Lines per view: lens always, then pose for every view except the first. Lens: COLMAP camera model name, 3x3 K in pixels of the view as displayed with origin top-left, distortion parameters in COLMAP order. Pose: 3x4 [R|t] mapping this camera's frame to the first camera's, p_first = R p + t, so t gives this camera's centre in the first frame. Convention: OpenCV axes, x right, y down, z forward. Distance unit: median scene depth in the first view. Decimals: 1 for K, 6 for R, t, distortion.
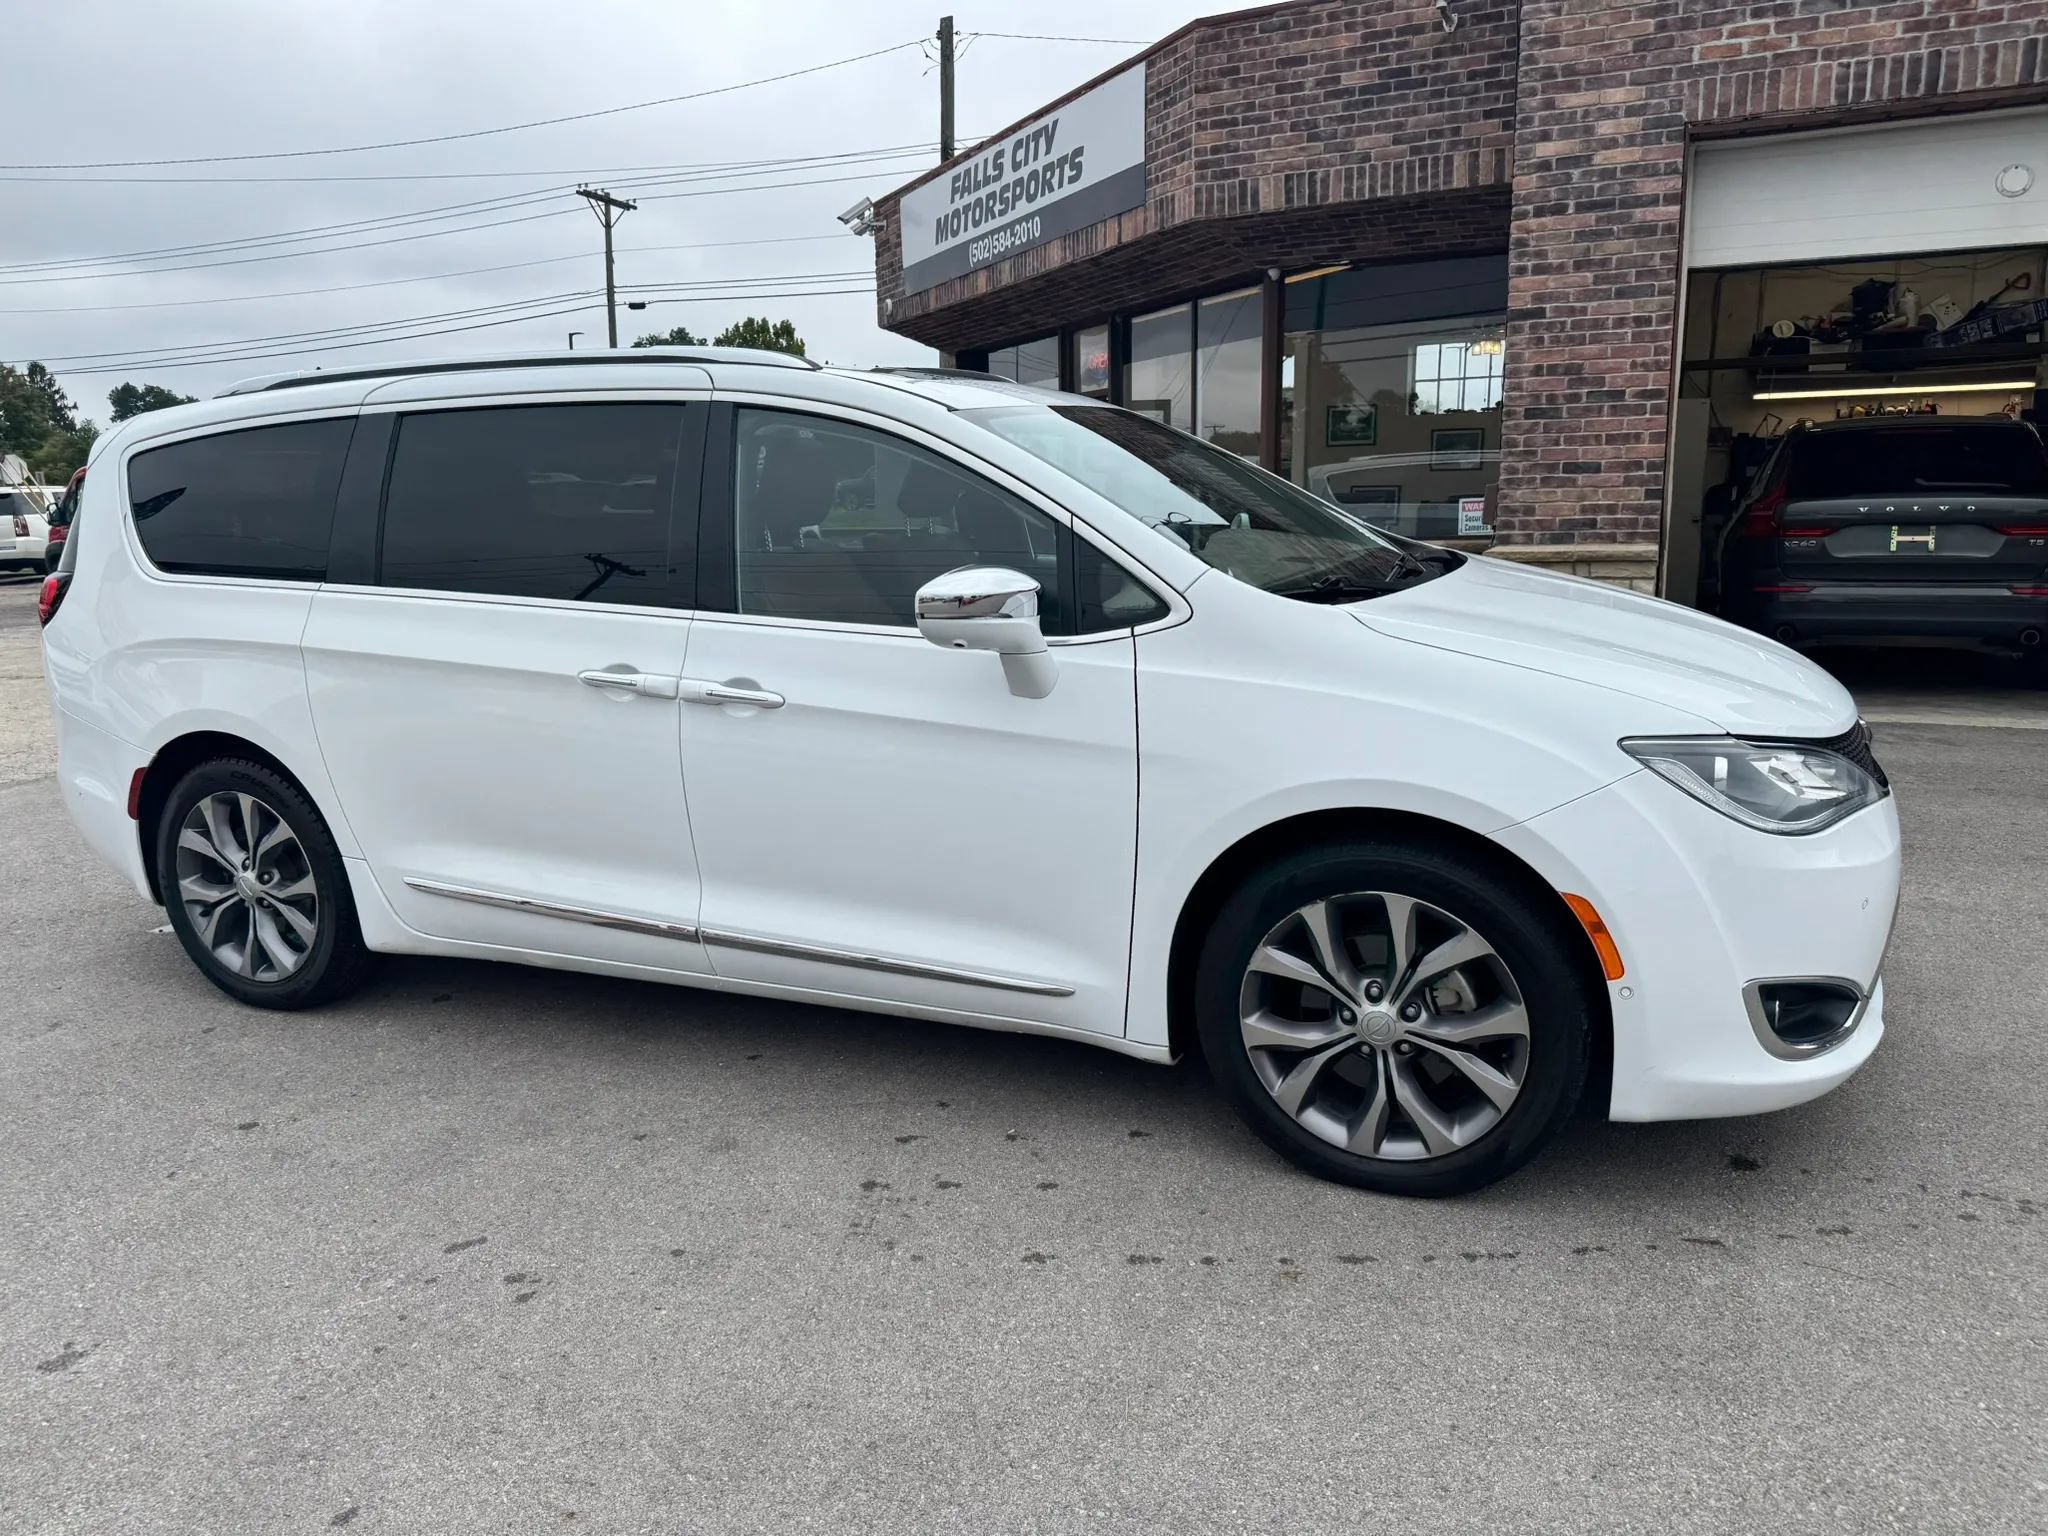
lens RADIAL K [[1437.6, 0, 1031.8], [0, 1437.6, 780.8], [0, 0, 1]] dist [0.012734, -0.020510]
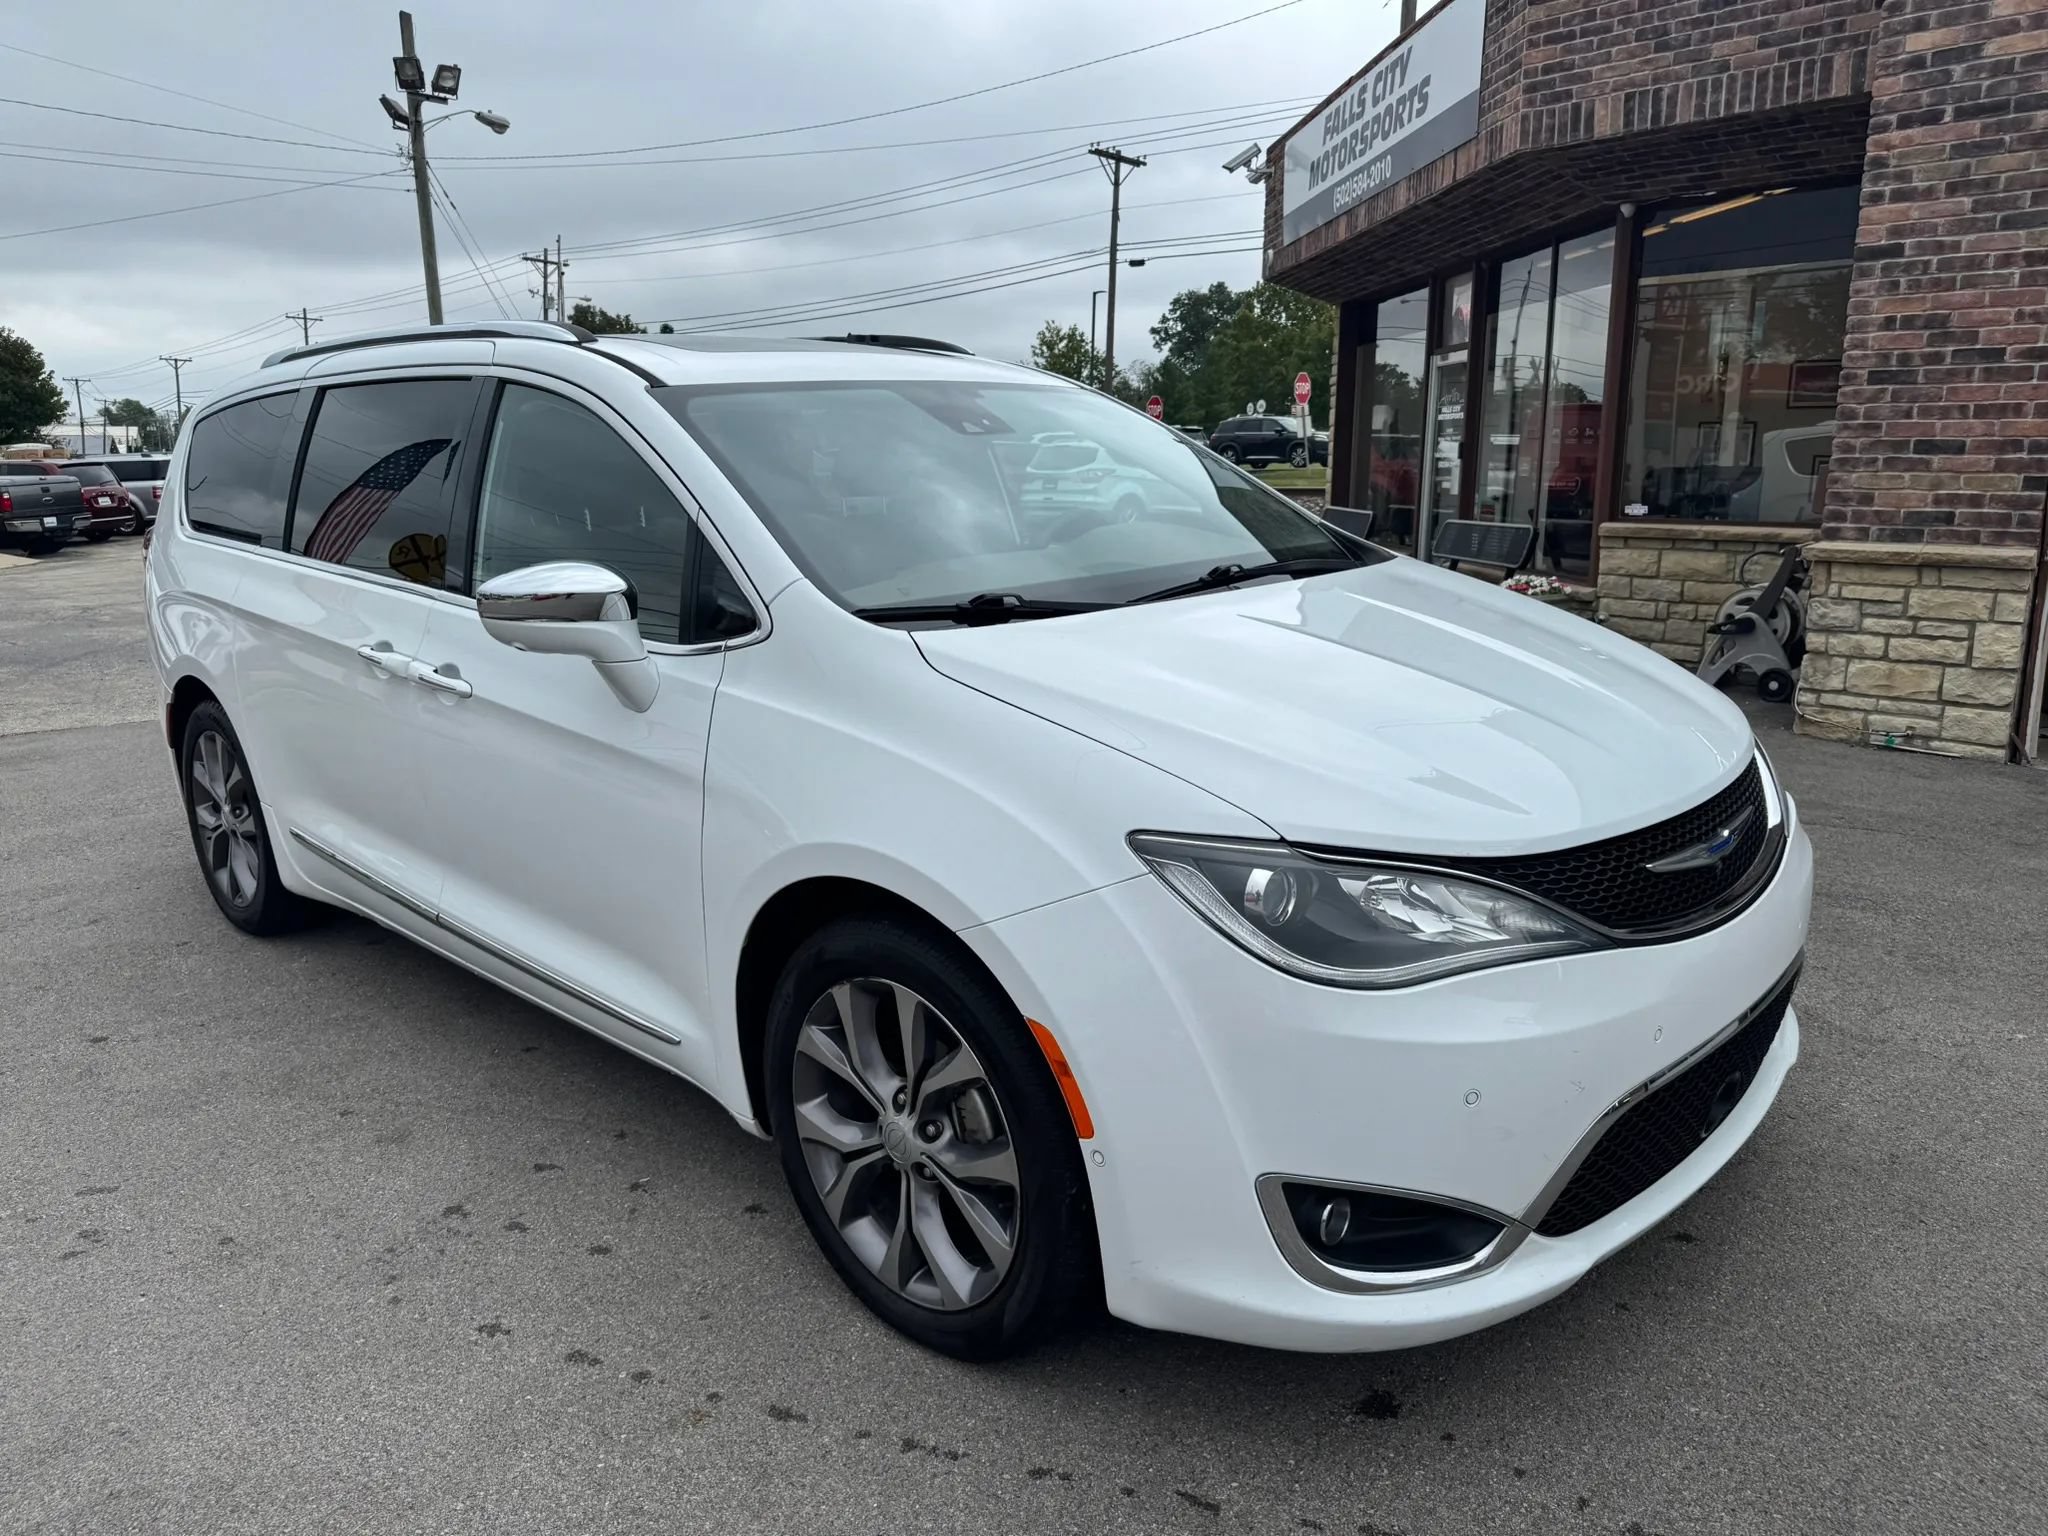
lens RADIAL K [[1455.0, 0, 1037.1], [0, 1455.0, 769.4], [0, 0, 1]] dist [-0.004779, 0.000464]
pose [[0.936833, 0.092250, -0.337393, 0.206492], [-0.085248, 0.995726, 0.035544, -0.028348], [0.339229, -0.004536, 0.940693, 0.085893]]
